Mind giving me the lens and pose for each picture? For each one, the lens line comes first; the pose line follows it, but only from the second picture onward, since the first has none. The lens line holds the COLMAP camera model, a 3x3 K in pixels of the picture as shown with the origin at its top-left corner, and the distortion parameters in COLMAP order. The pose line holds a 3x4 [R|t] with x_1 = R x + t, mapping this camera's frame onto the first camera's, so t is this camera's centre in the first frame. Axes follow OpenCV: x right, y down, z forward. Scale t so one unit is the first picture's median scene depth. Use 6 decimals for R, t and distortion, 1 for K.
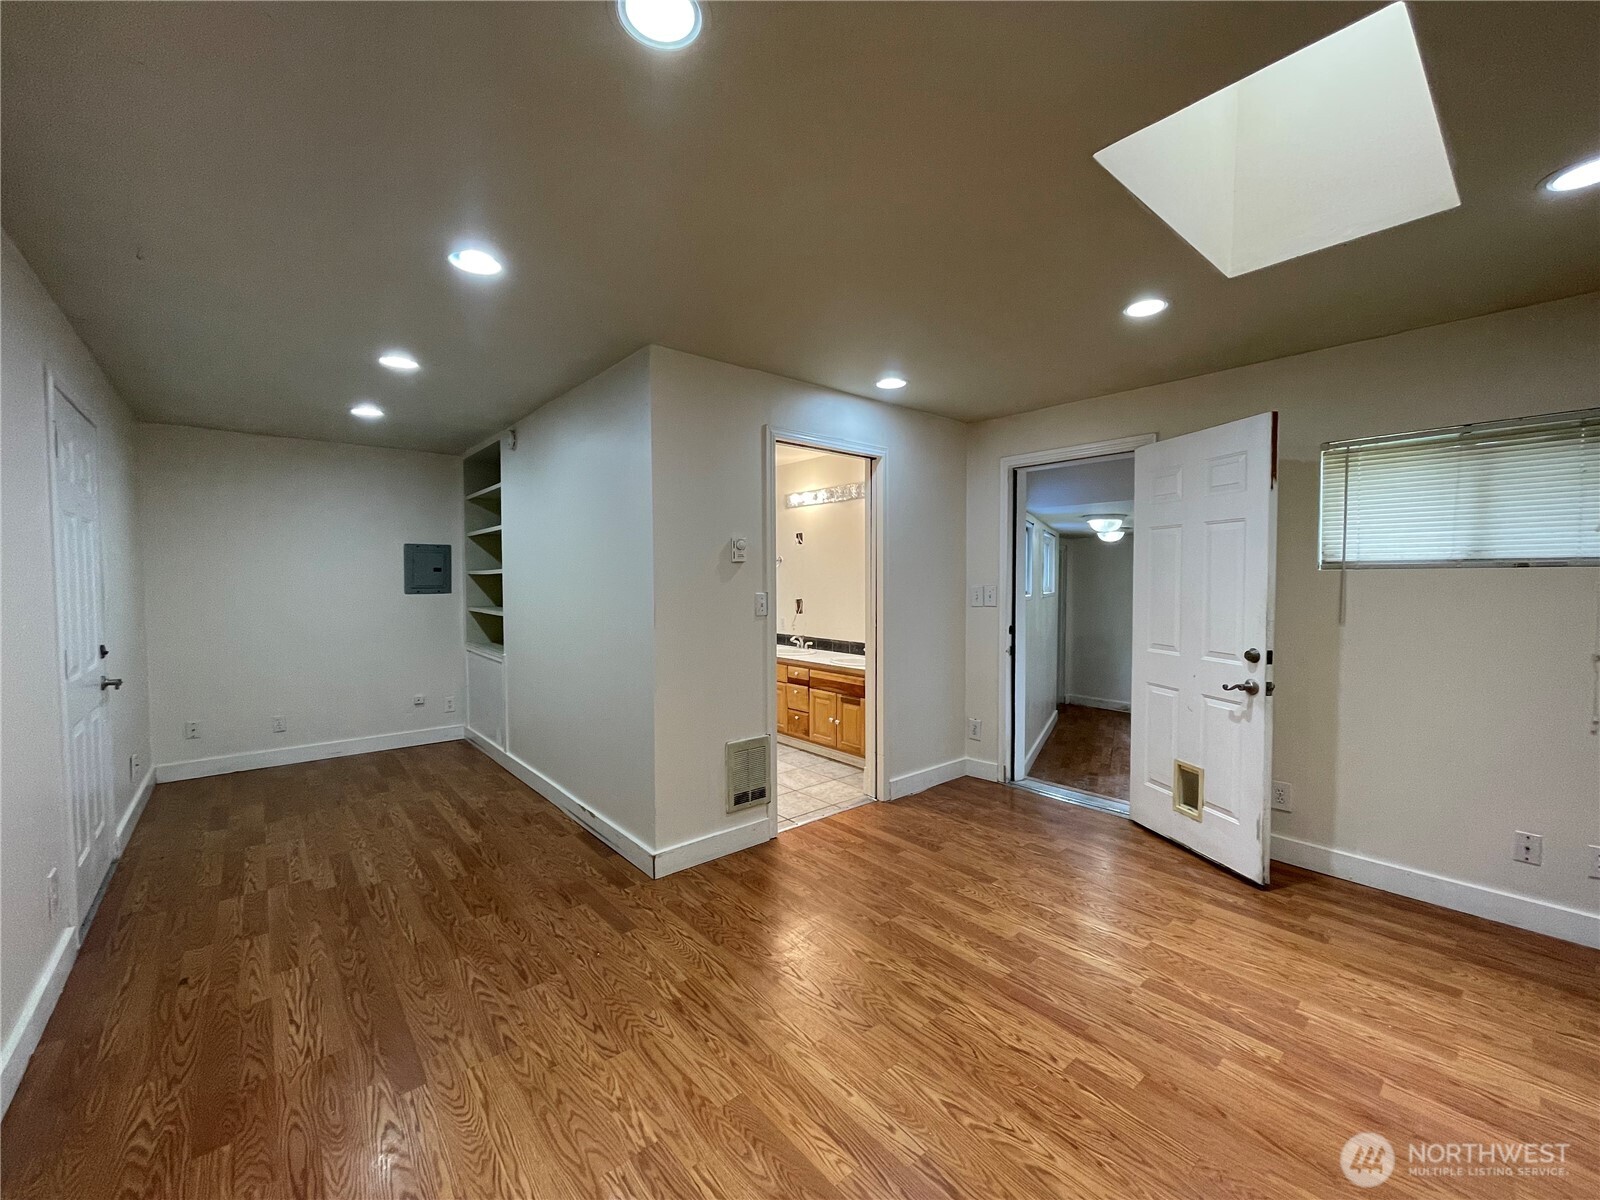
lens RADIAL K [[649.6, 0, 795.0], [0, 649.6, 600.8], [0, 0, 1]] dist [-0.008507, 0.004790]
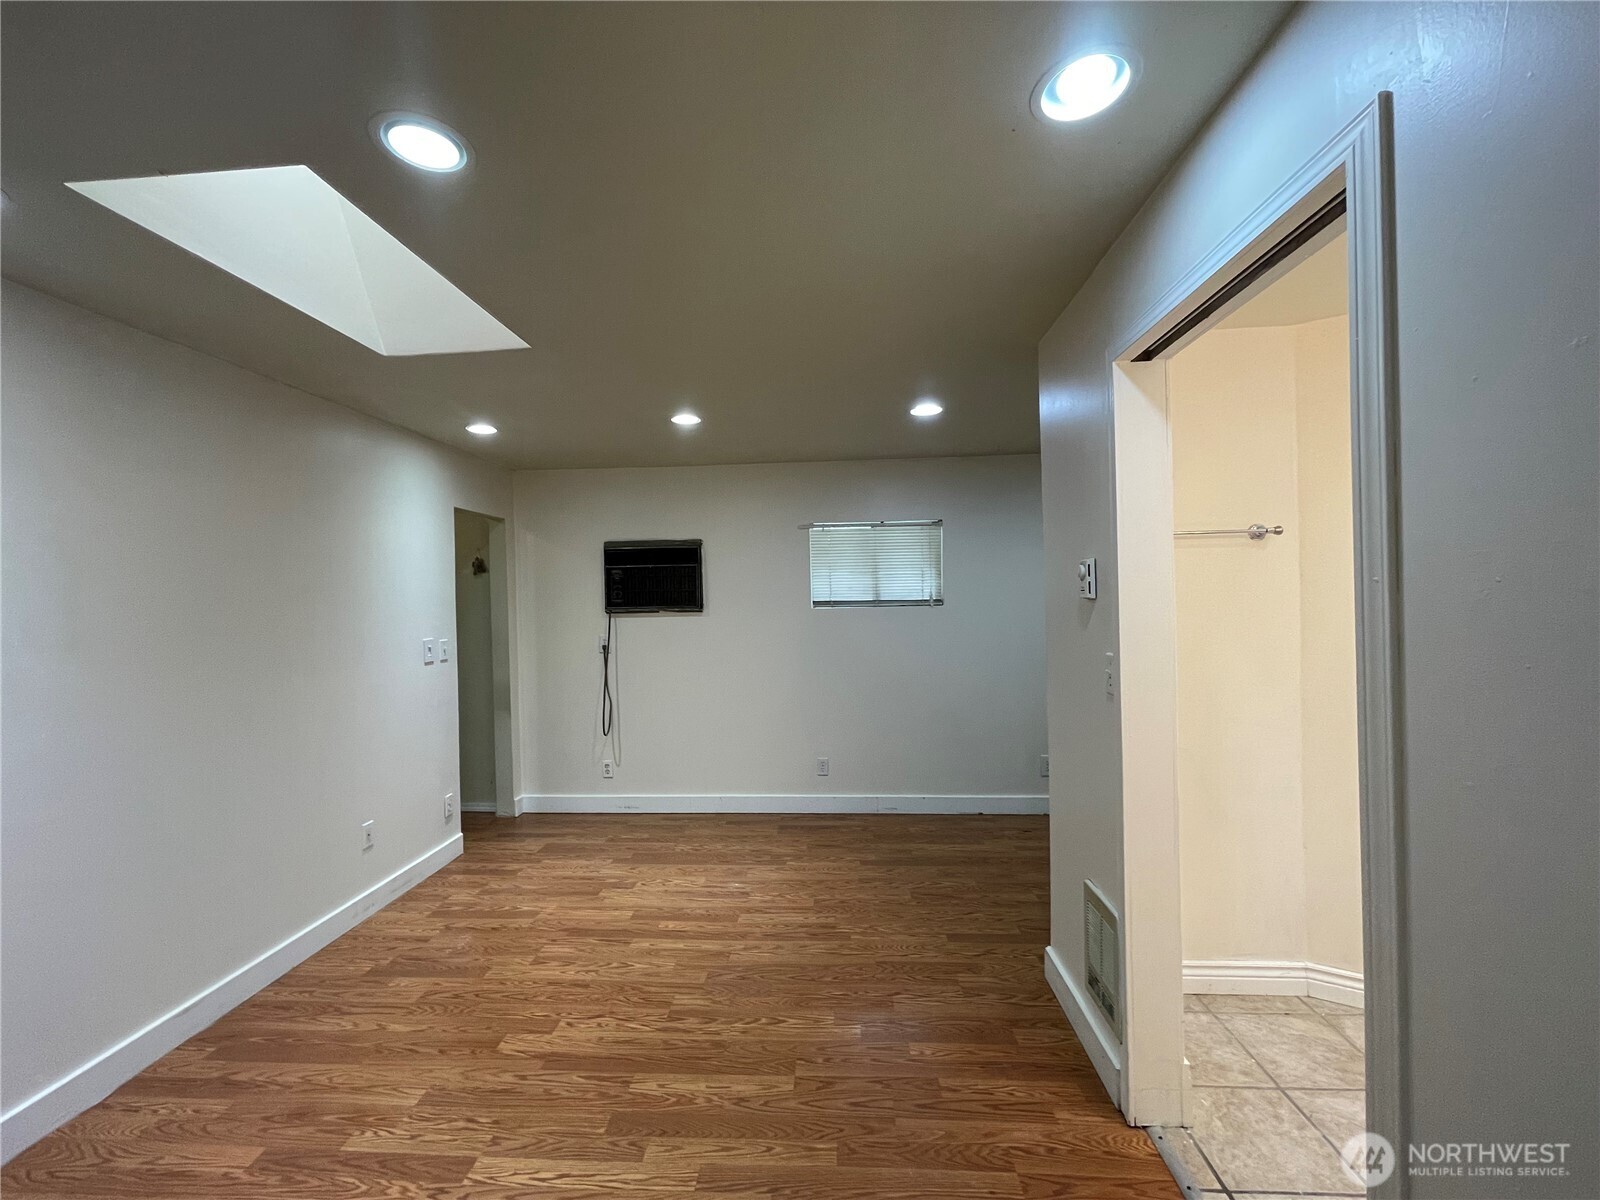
lens RADIAL K [[649.6, 0, 795.0], [0, 649.6, 600.8], [0, 0, 1]] dist [-0.008507, 0.004790]
pose [[-0.695601, 0.019162, -0.718173, 0.833300], [-0.000532, 0.999630, 0.027187, -0.111823], [0.718428, 0.019294, -0.695334, 1.846899]]
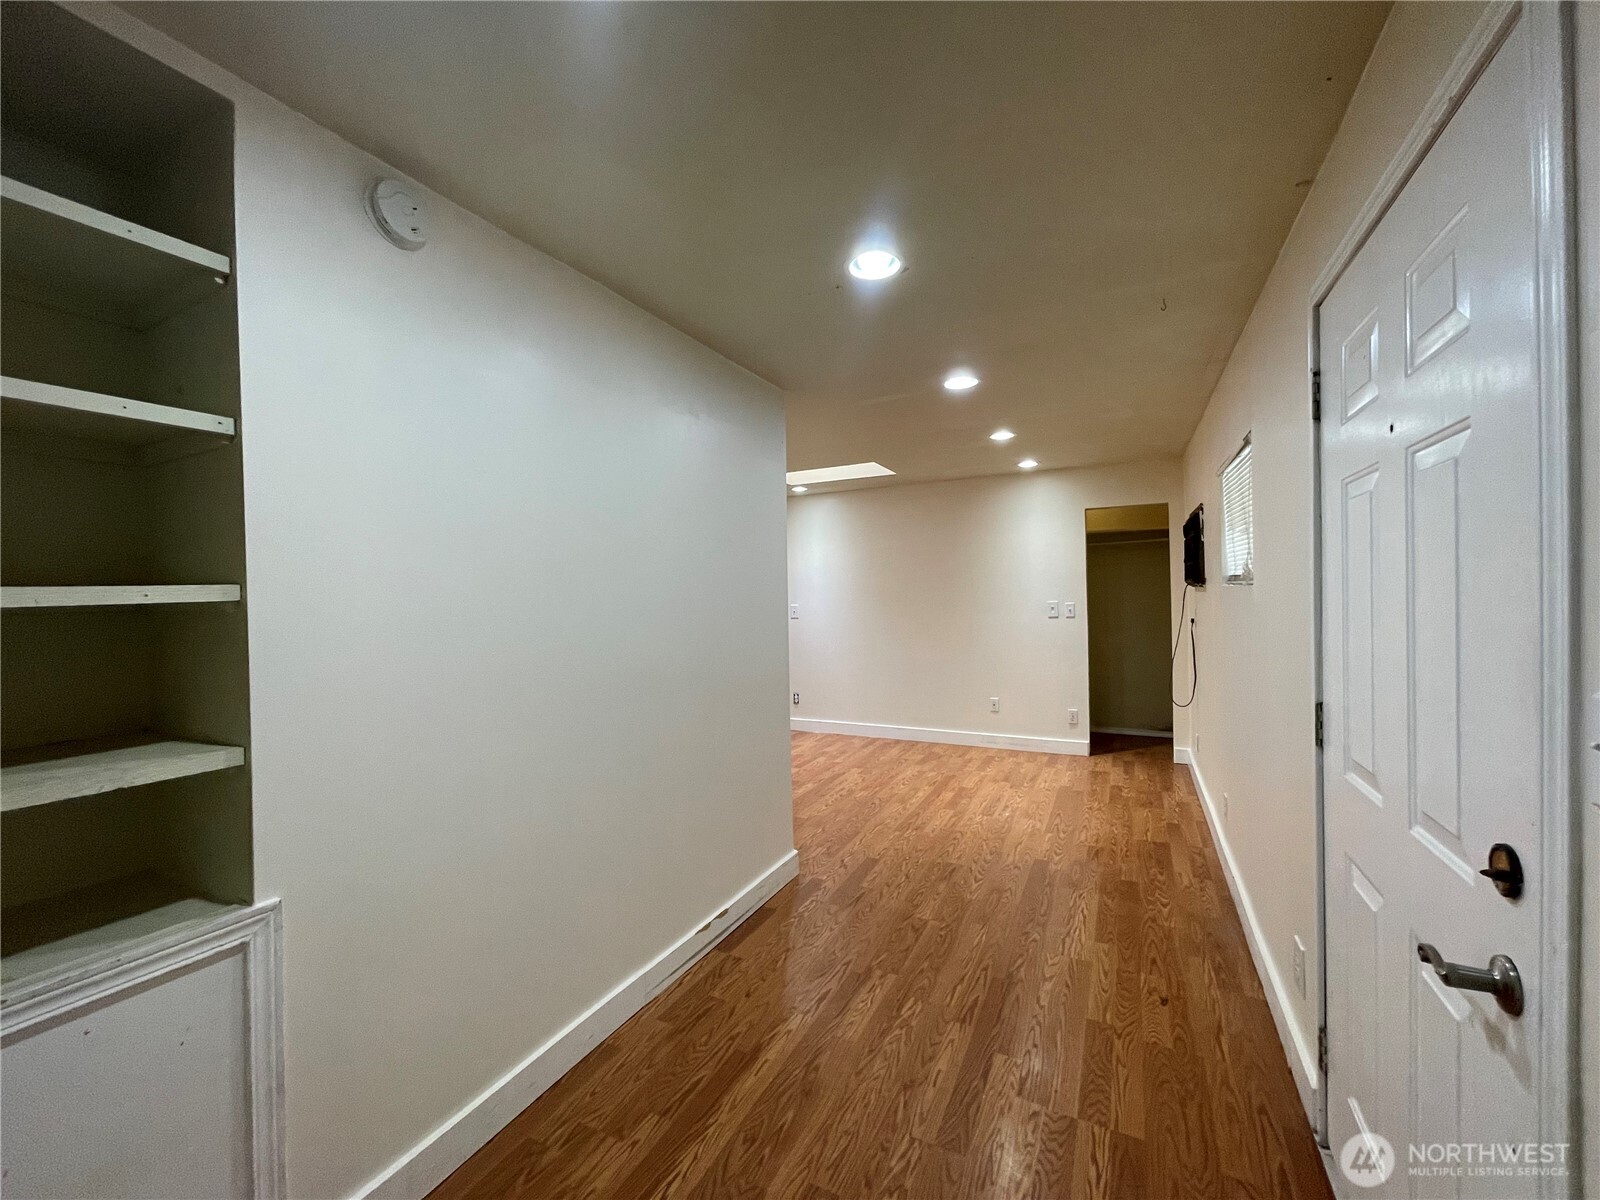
lens RADIAL K [[649.6, 0, 795.0], [0, 649.6, 600.8], [0, 0, 1]] dist [-0.008507, 0.004790]
pose [[-0.386928, -0.002658, 0.922106, -1.699136], [0.051632, 0.998365, 0.024543, -0.085610], [-0.920663, 0.057106, -0.386158, 1.938234]]
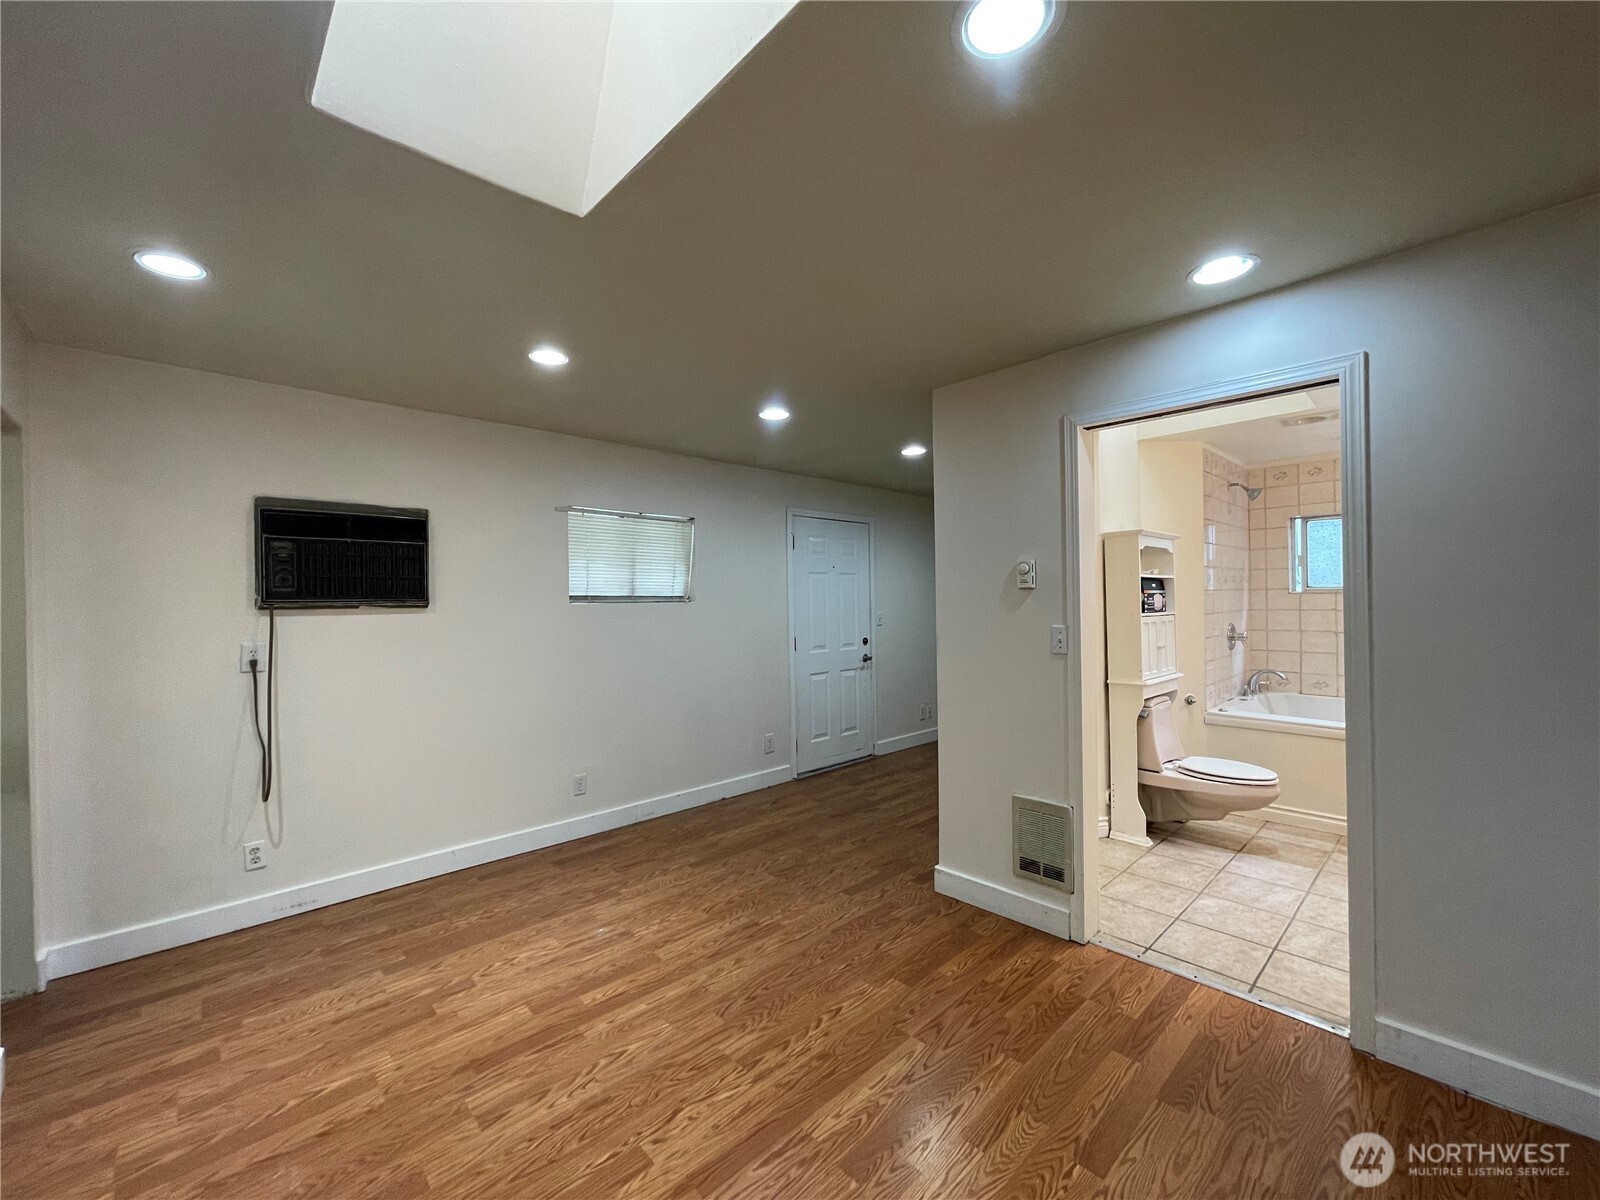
lens RADIAL K [[649.6, 0, 795.0], [0, 649.6, 600.8], [0, 0, 1]] dist [-0.008507, 0.004790]
pose [[0.052292, 0.004651, -0.998621, 1.140745], [-0.021925, 0.999753, 0.003508, -0.059542], [0.998391, 0.021711, 0.052381, 0.972720]]
